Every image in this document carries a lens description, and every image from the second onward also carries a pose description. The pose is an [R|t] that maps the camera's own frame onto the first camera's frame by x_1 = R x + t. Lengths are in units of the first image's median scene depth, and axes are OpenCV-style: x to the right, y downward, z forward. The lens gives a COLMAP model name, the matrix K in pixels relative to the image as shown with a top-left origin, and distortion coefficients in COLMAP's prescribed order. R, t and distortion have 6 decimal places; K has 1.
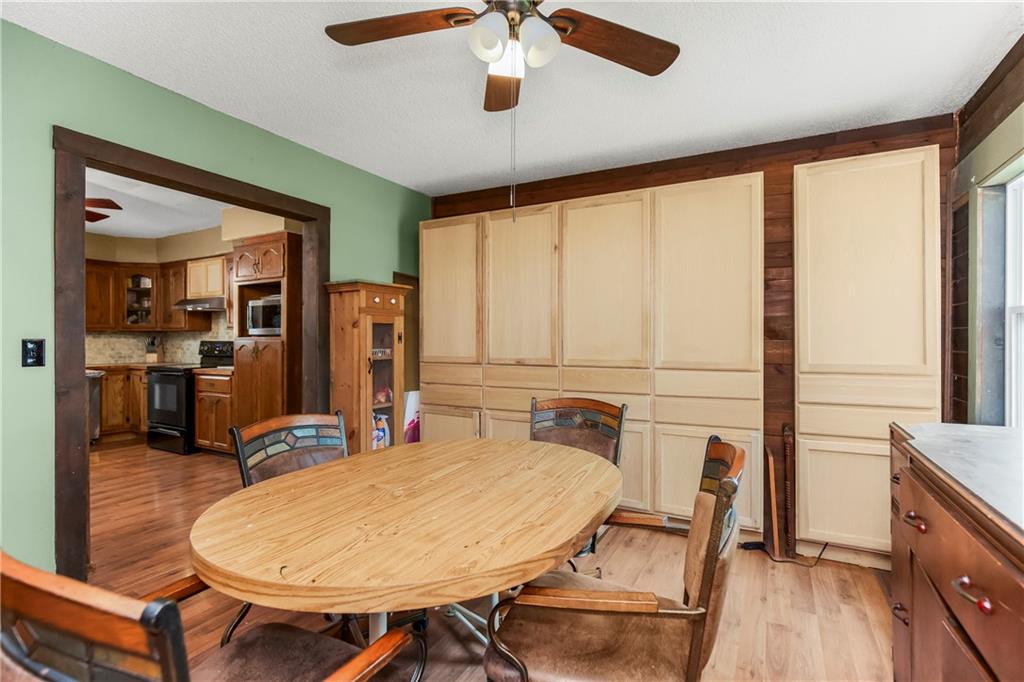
lens RADIAL K [[475.0, 0, 509.2], [0, 475.0, 338.2], [0, 0, 1]] dist [-0.004055, 0.001737]
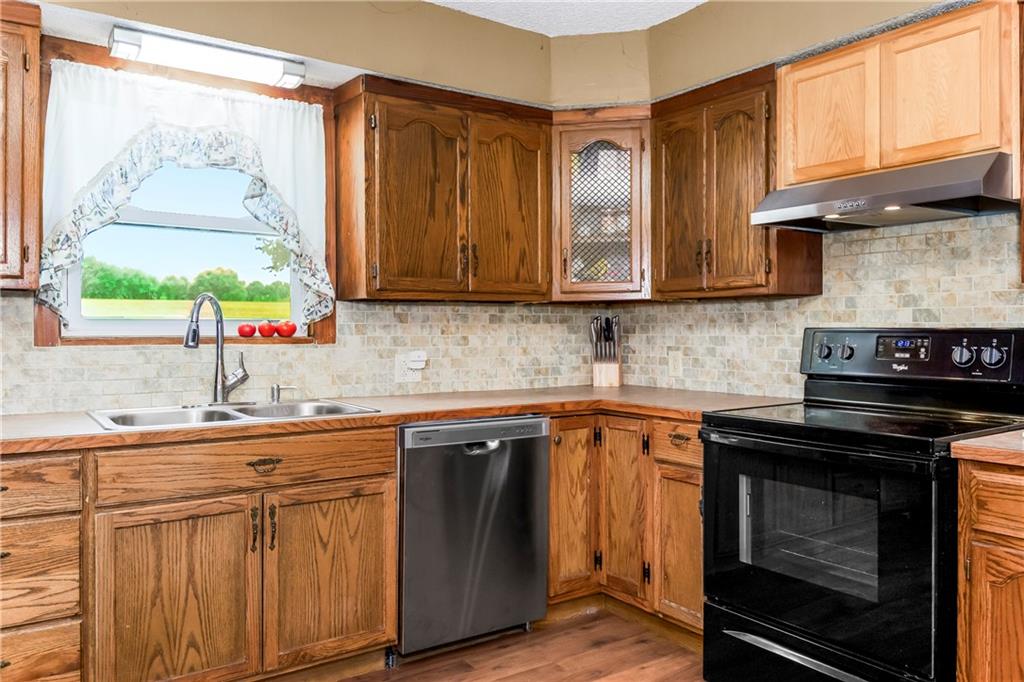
lens RADIAL K [[766.2, 0, 520.7], [0, 766.2, 329.8], [0, 0, 1]] dist [0.033028, -0.036518]
pose [[0.900732, -0.001267, -0.434374, -0.605212], [0.002611, 0.999993, 0.002498, 0.005141], [0.434368, -0.003384, 0.900729, 0.472818]]
